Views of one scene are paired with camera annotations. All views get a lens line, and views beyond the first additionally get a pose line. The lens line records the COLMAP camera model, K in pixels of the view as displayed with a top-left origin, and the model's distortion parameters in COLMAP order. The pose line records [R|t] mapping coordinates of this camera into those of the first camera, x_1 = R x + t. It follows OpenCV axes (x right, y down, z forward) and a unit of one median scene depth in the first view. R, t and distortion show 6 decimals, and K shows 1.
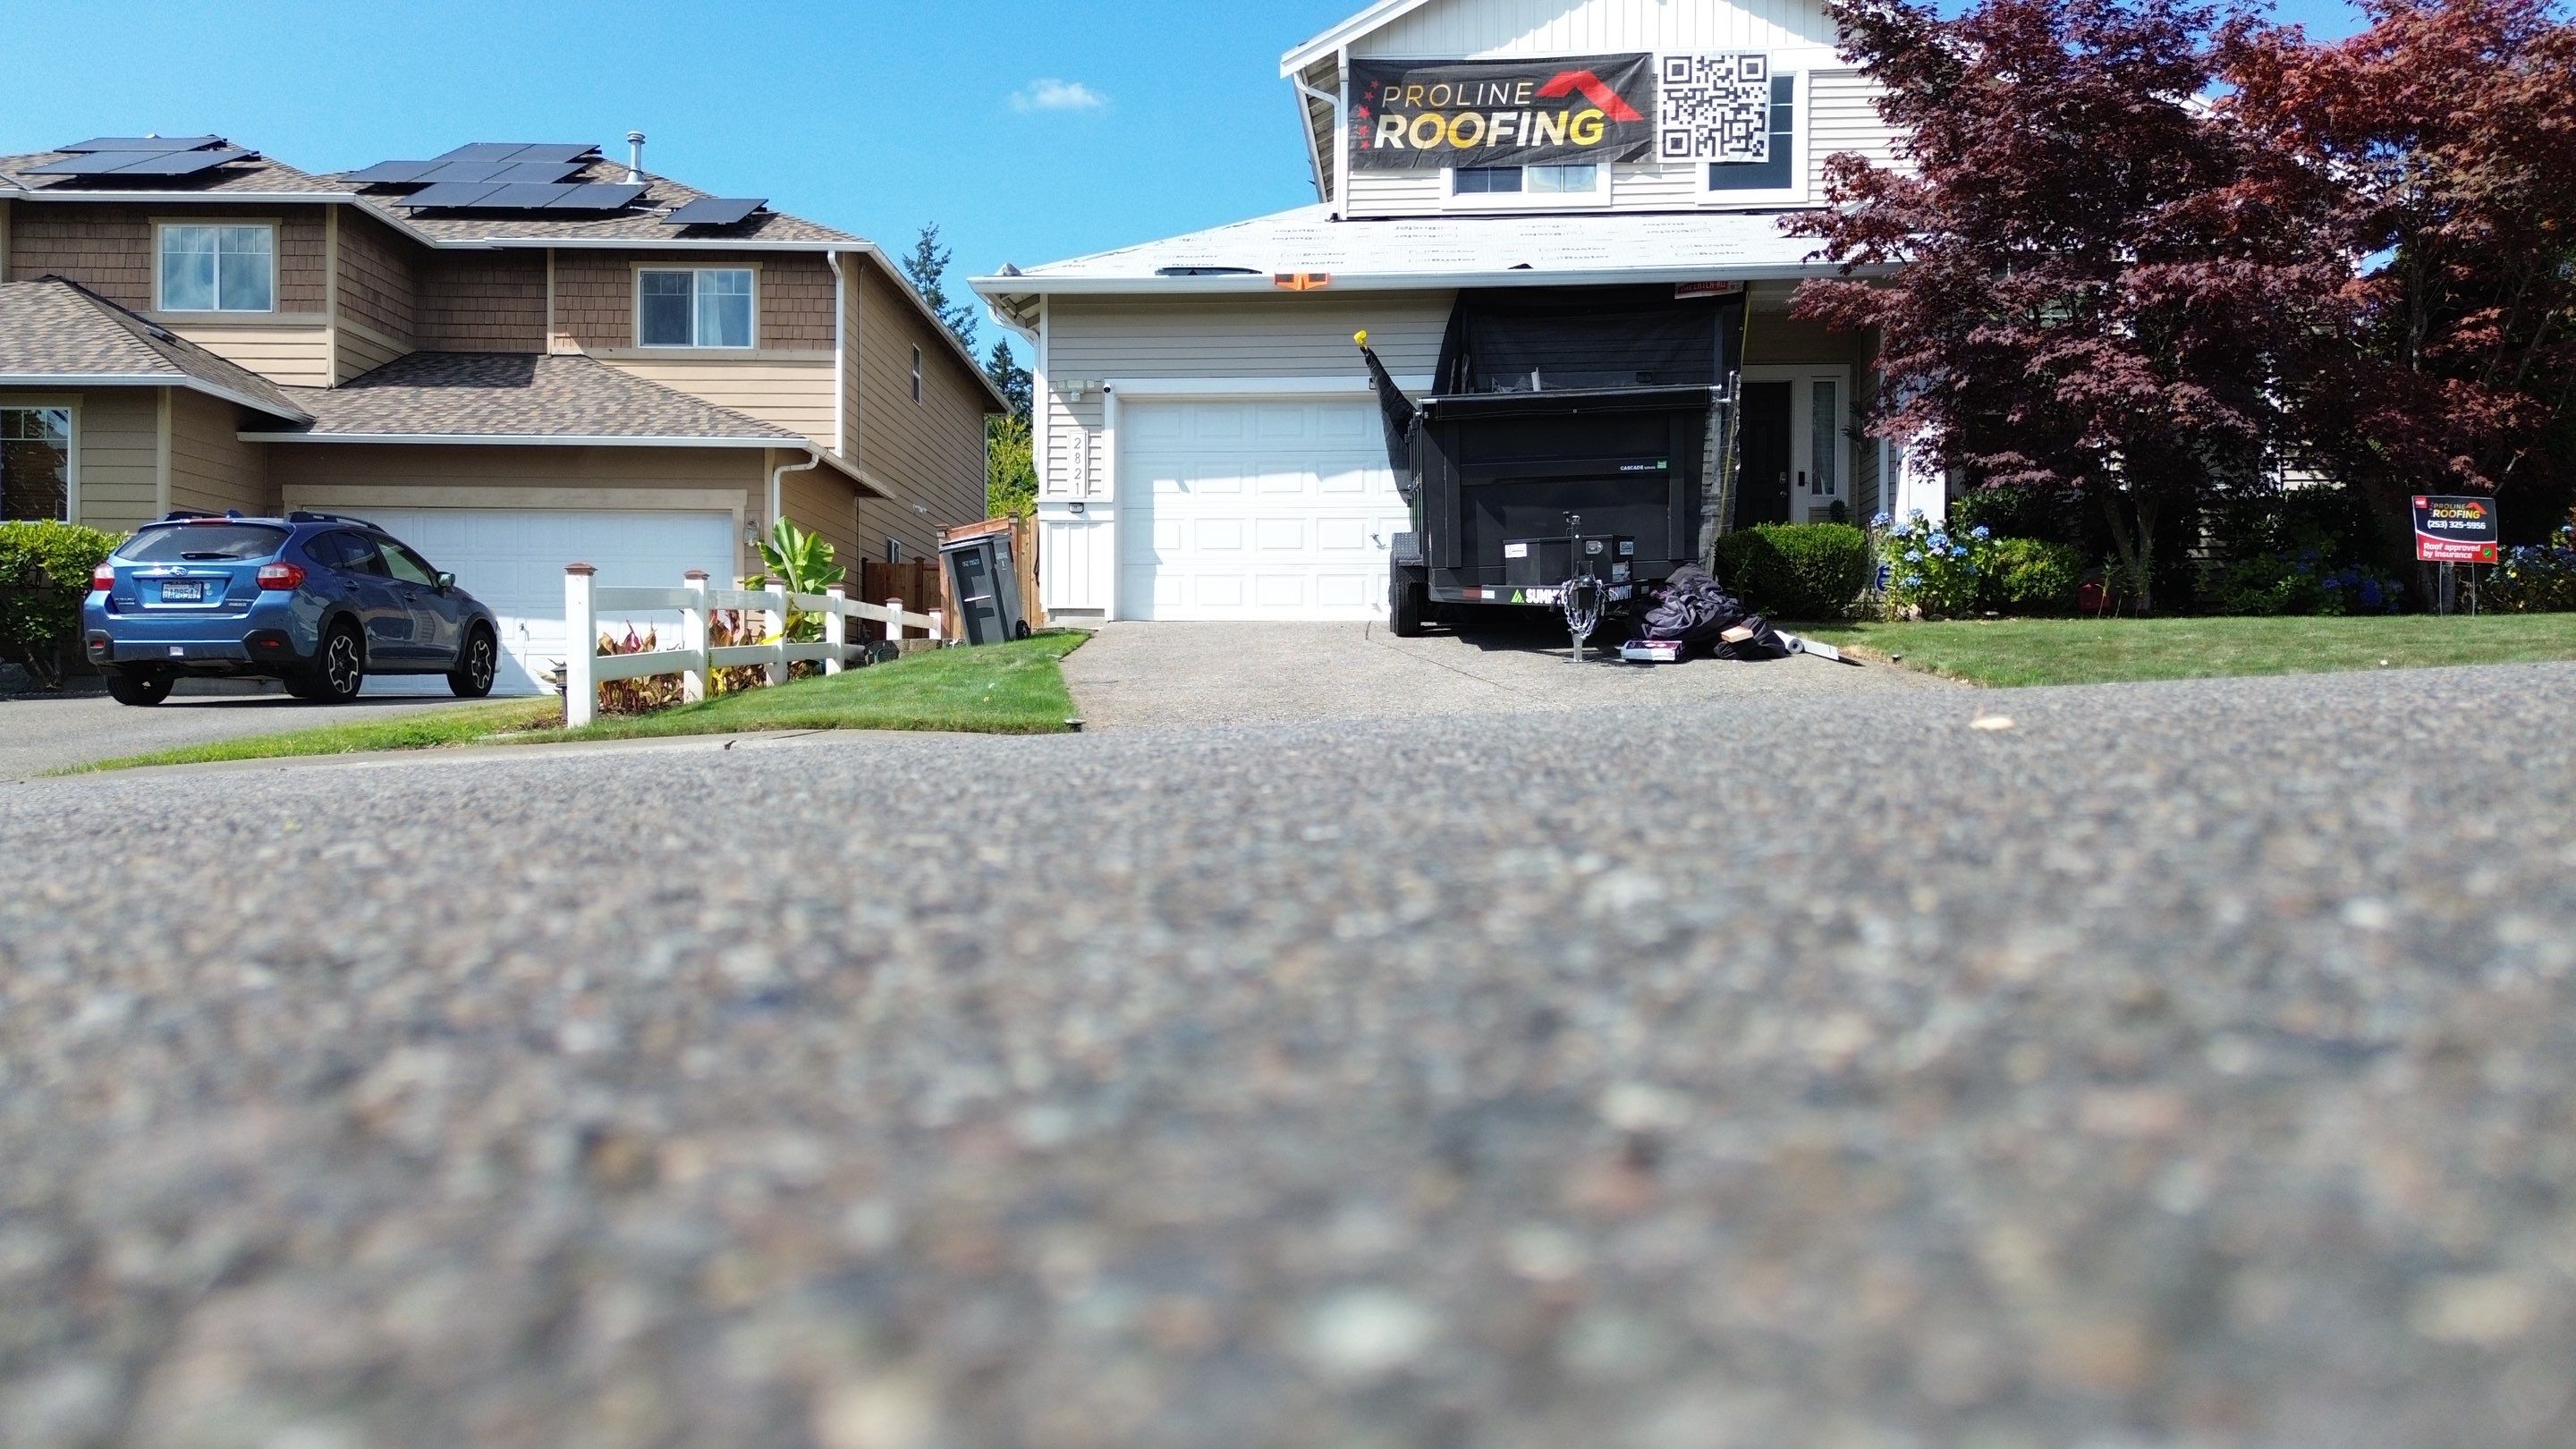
lens RADIAL K [[1837.8, 0, 1288.0], [0, 1837.8, 724.5], [0, 0, 1]] dist [0.085896, -0.103250]
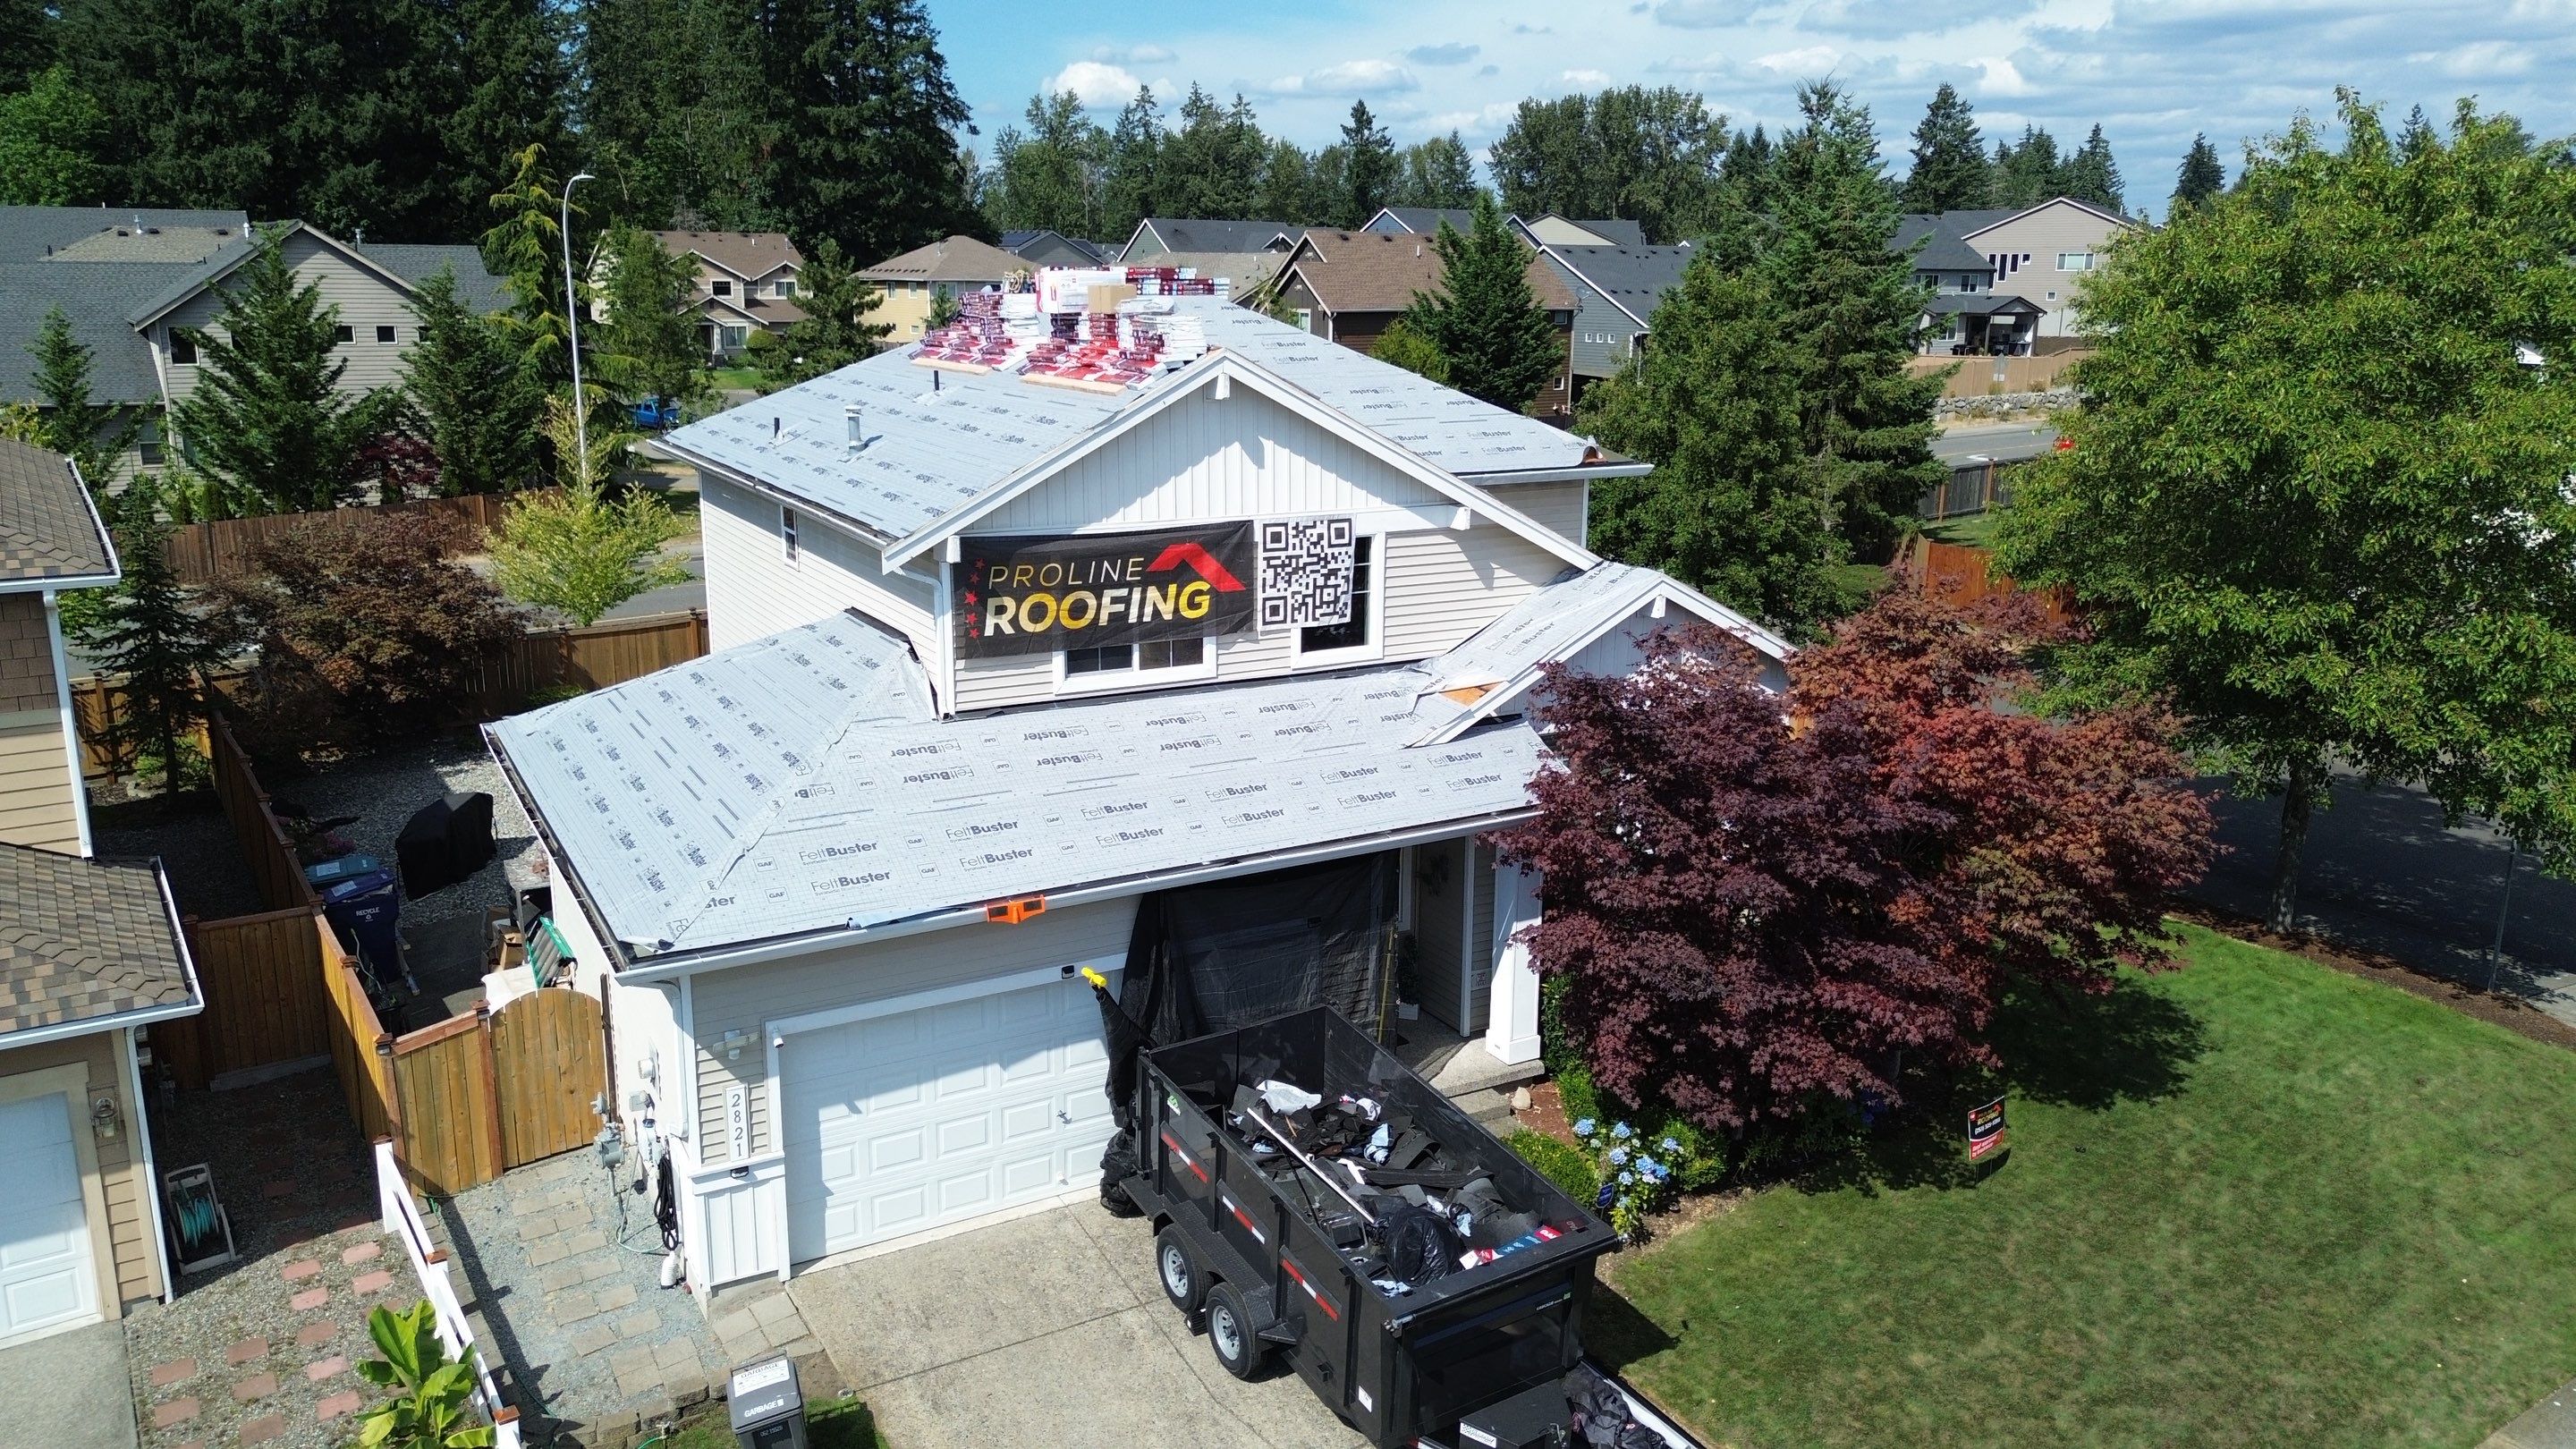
lens RADIAL K [[1805.1, 0, 1288.0], [0, 1805.1, 724.5], [0, 0, 1]] dist [0.106328, -0.108512]
pose [[0.831884, -0.129362, 0.539661, -0.309720], [-0.006586, 0.970081, 0.242690, -0.486982], [-0.554910, -0.205445, 0.806144, 0.211201]]
